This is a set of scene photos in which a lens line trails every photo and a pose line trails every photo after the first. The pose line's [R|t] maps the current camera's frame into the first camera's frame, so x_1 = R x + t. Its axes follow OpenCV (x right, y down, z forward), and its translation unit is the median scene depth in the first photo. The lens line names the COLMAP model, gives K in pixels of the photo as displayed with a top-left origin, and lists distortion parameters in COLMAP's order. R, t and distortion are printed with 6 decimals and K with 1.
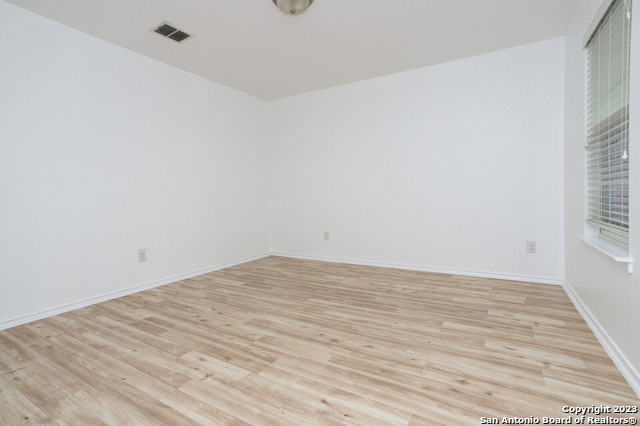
lens RADIAL K [[308.5, 0, 316.3], [0, 308.5, 201.3], [0, 0, 1]] dist [-0.049782, 0.036240]
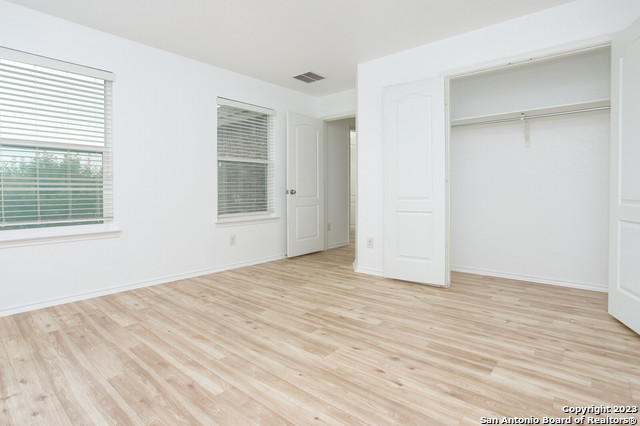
lens RADIAL K [[405.0, 0, 320.0], [0, 405.0, 213.0], [0, 0, 1]] dist [-0.078193, 0.000442]
pose [[-0.985744, 0.018524, 0.167228, -0.409494], [0.030665, 0.997053, 0.070318, -0.023091], [-0.165433, 0.074444, -0.983407, 2.189485]]
